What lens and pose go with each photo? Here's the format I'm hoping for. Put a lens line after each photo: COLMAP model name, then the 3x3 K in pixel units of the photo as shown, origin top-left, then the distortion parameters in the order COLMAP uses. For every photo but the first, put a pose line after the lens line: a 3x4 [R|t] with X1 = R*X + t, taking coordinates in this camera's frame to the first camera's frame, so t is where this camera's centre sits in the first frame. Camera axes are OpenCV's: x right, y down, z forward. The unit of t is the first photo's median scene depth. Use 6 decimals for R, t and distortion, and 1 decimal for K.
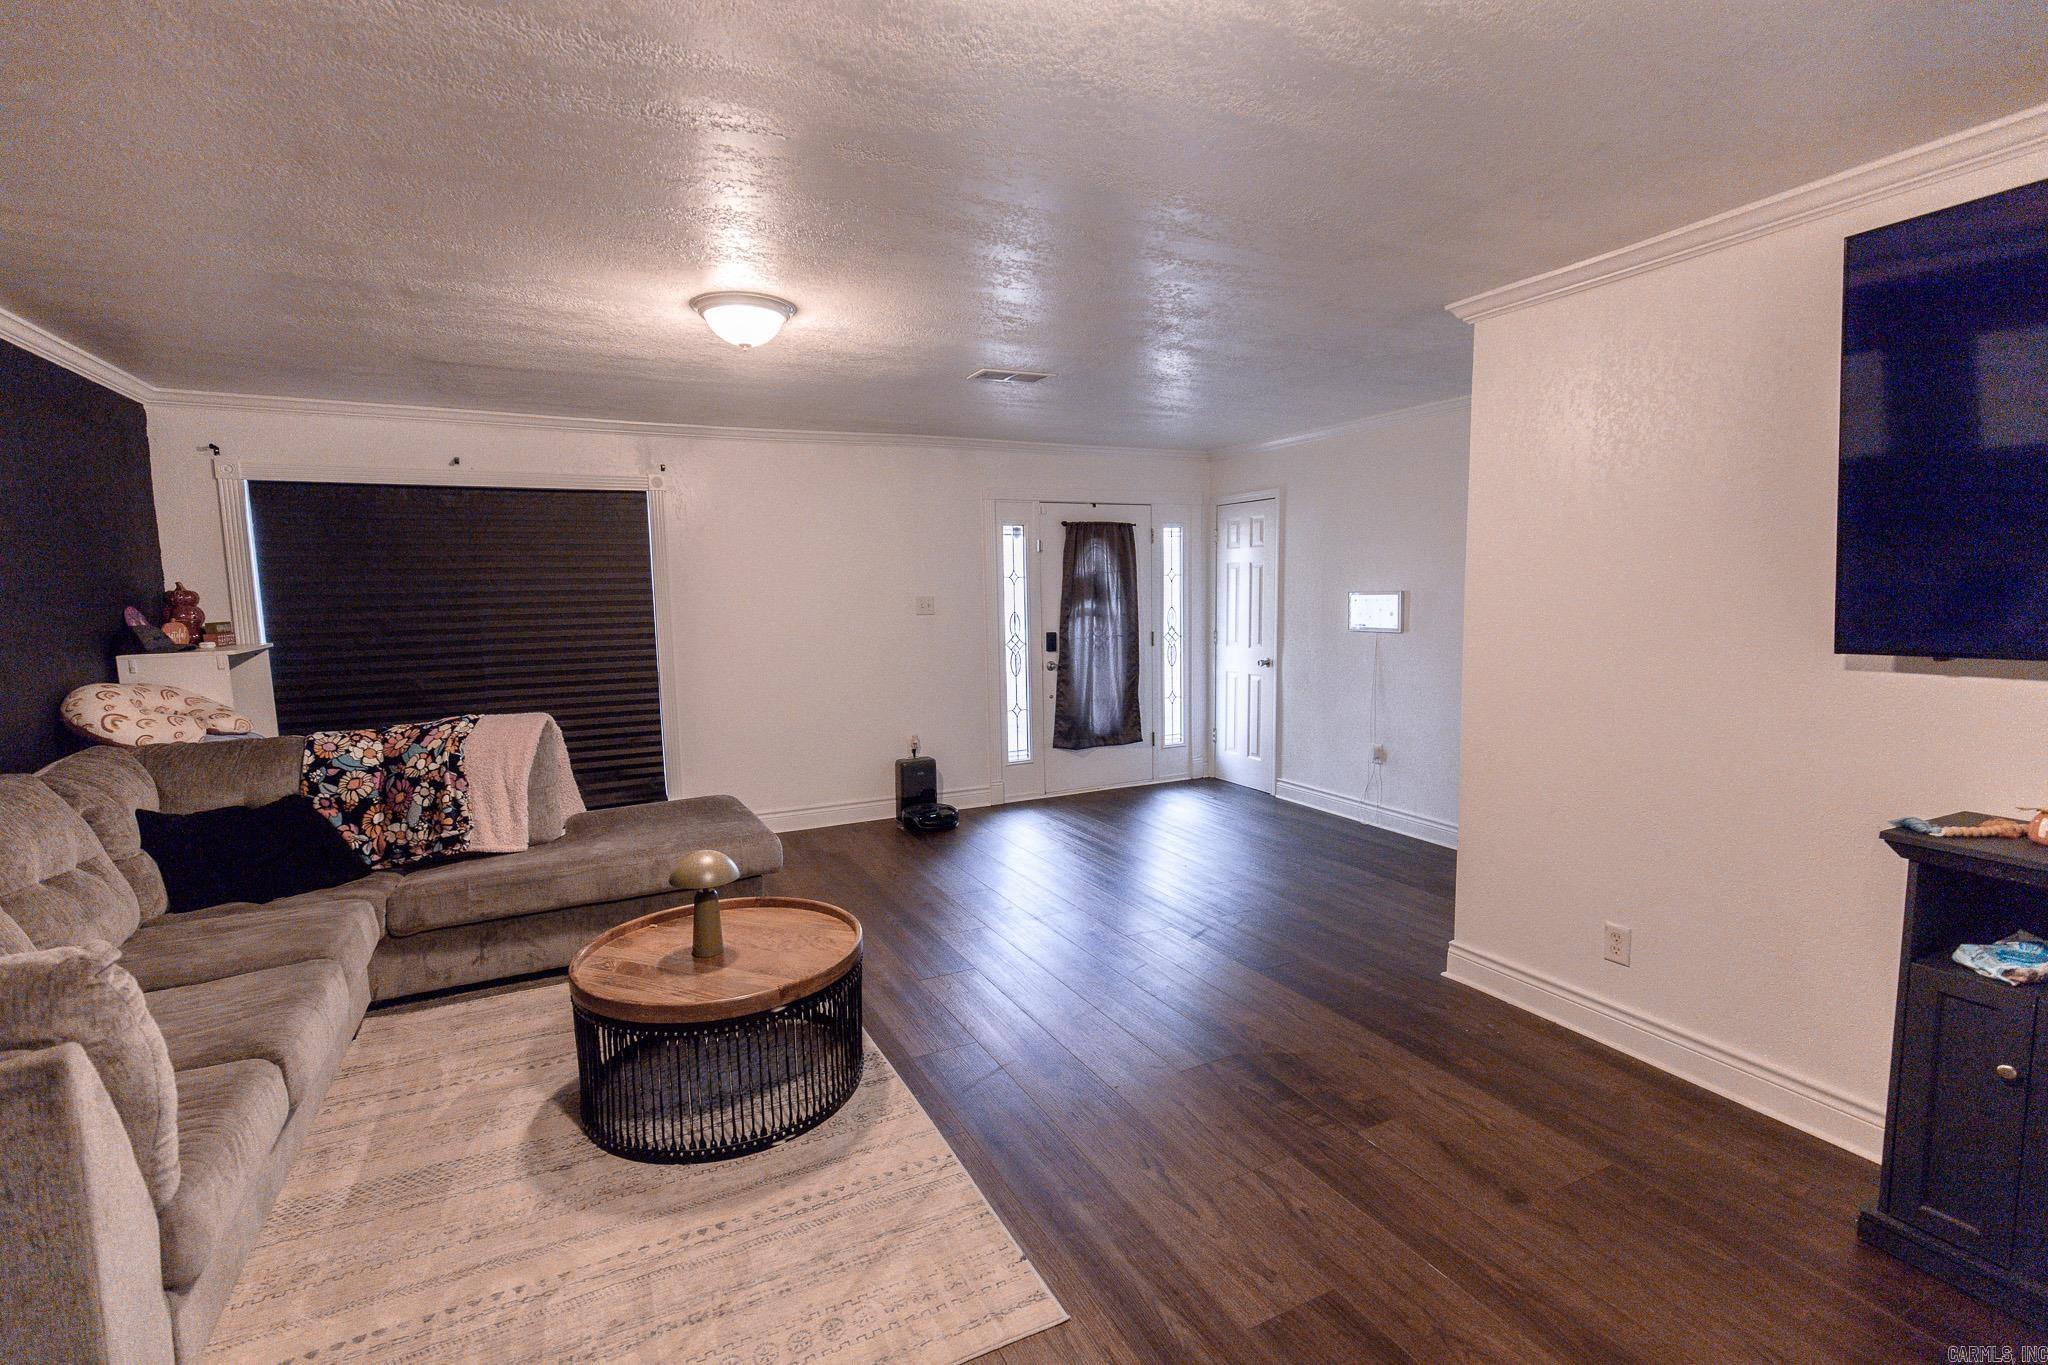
lens RADIAL K [[914.5, 0, 1004.1], [0, 914.5, 690.4], [0, 0, 1]] dist [0.003870, -0.001145]
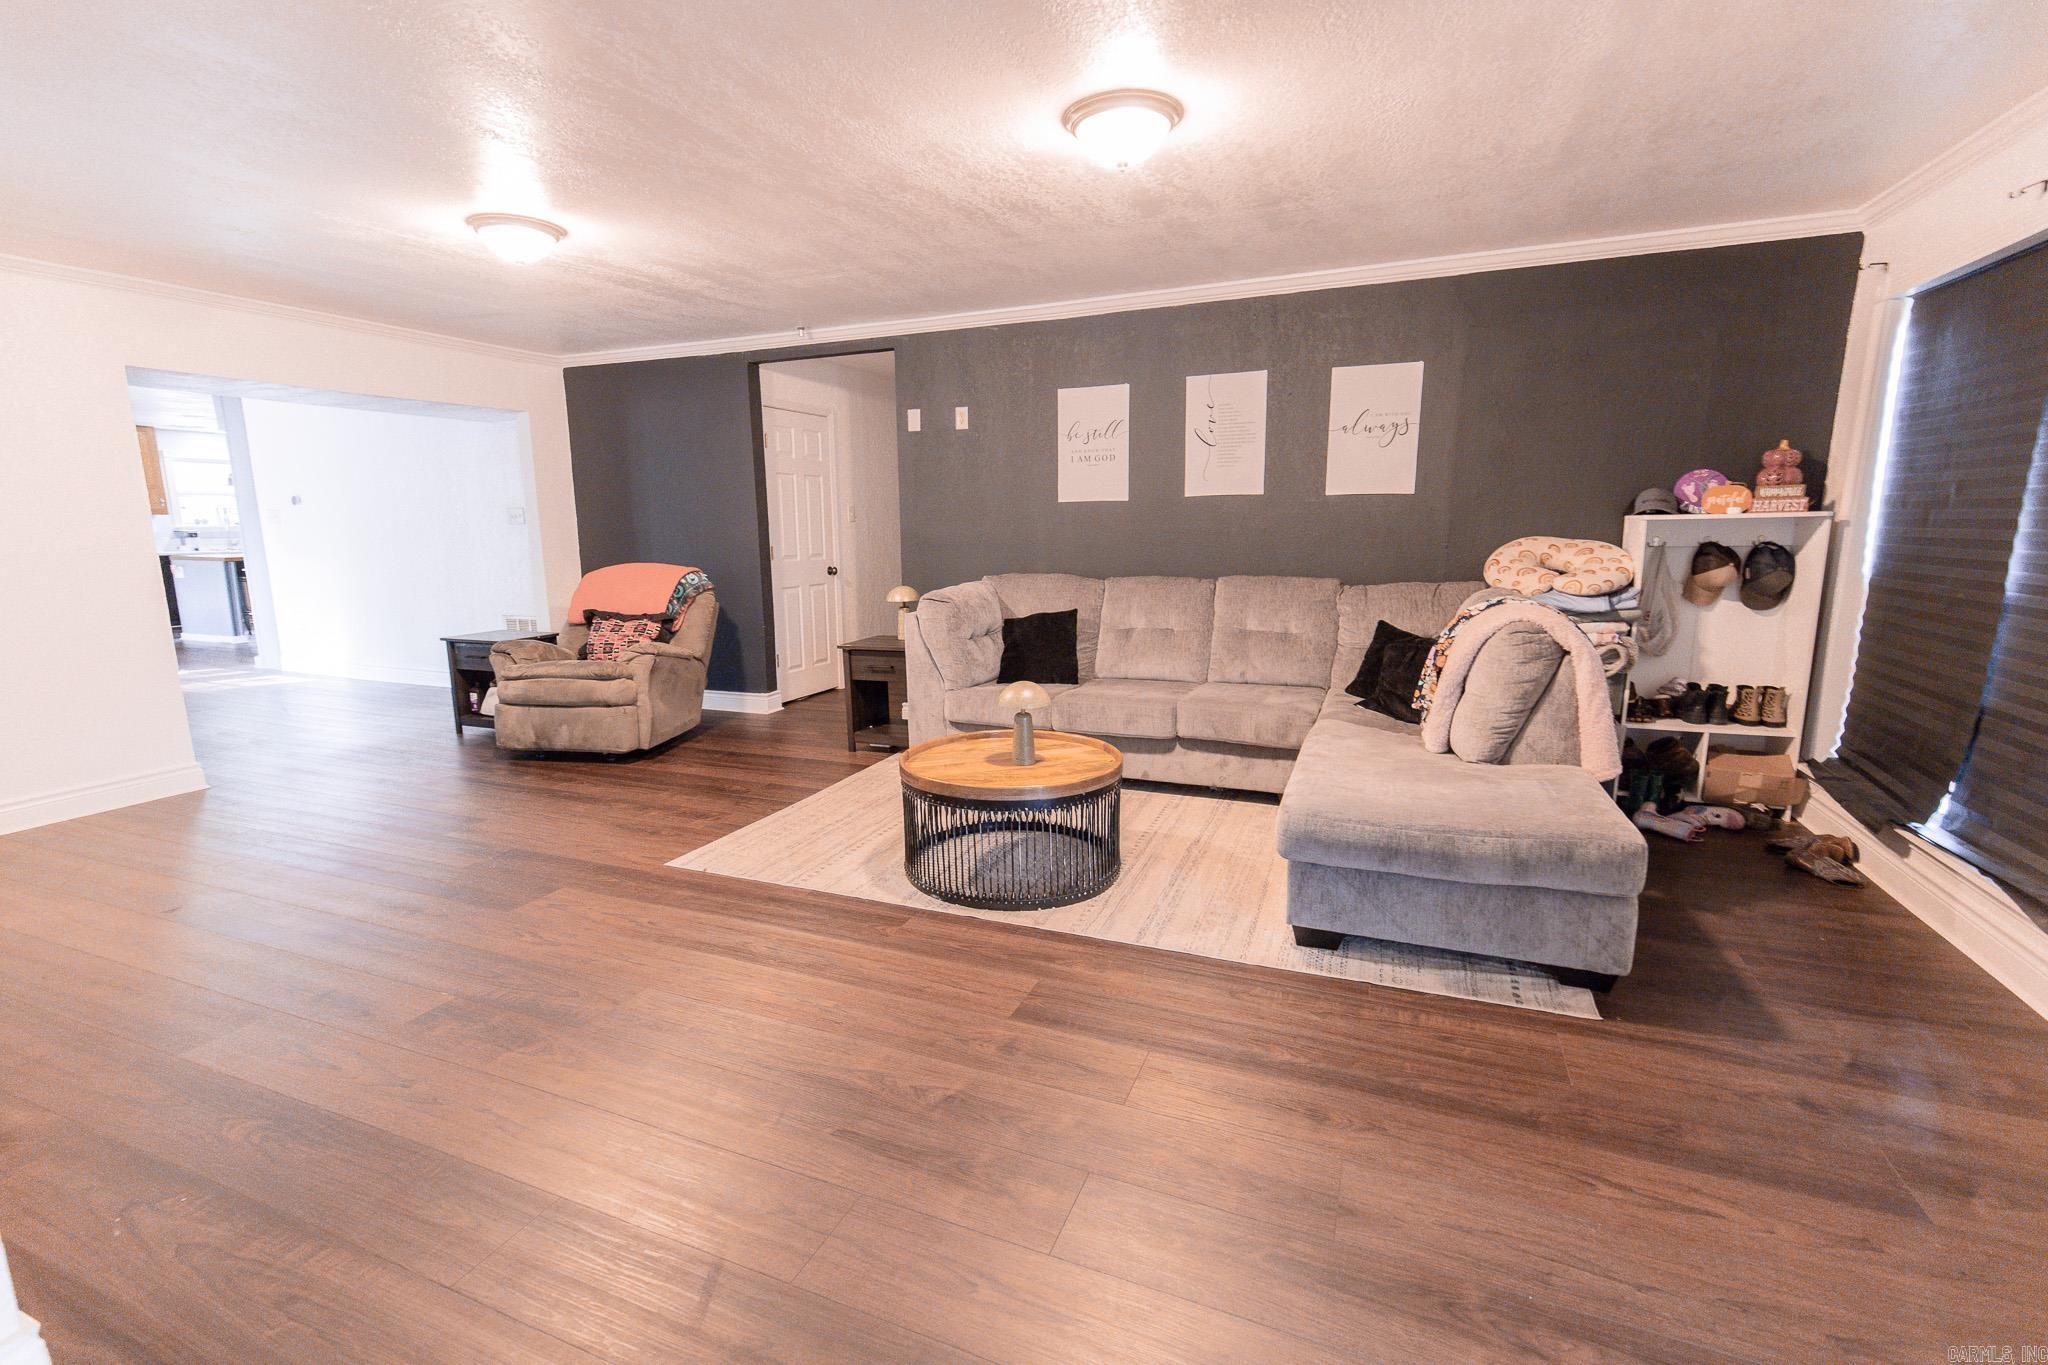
lens RADIAL K [[914.5, 0, 1004.1], [0, 914.5, 690.4], [0, 0, 1]] dist [0.003870, -0.001145]
pose [[-0.754186, 0.146437, -0.640125, 0.405157], [-0.043537, 0.961522, 0.271256, -0.122156], [0.655216, 0.232446, -0.718791, 1.581048]]
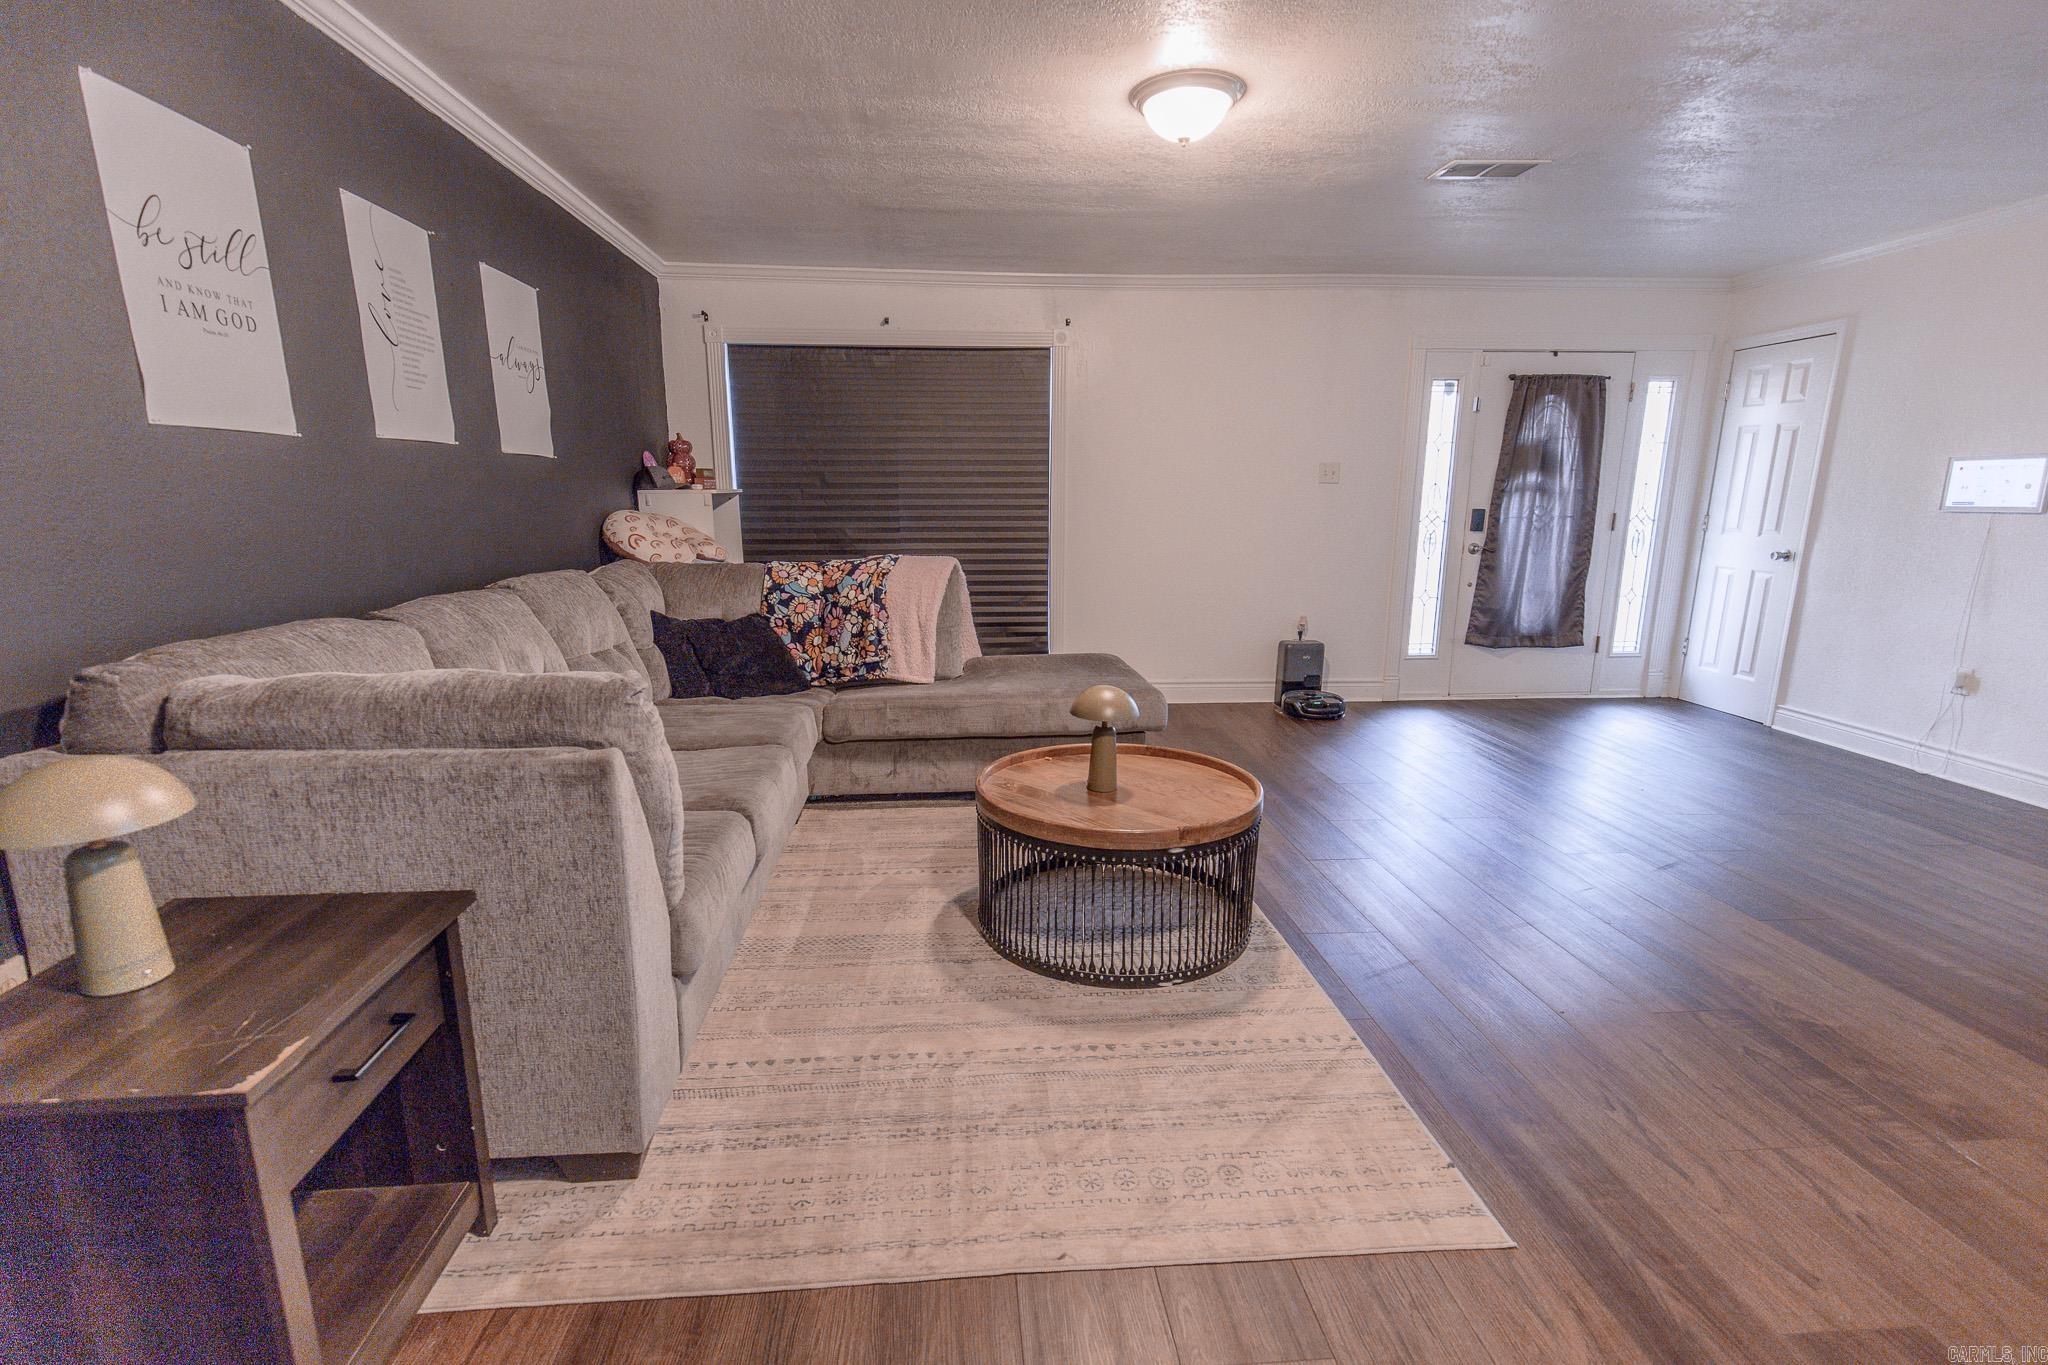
lens RADIAL K [[914.5, 0, 1004.1], [0, 914.5, 690.4], [0, 0, 1]] dist [0.003870, -0.001145]
pose [[0.924763, 0.098262, -0.367637, -0.059598], [-0.057670, 0.991117, 0.119839, 0.059582], [0.376147, -0.089621, 0.922215, 0.051485]]
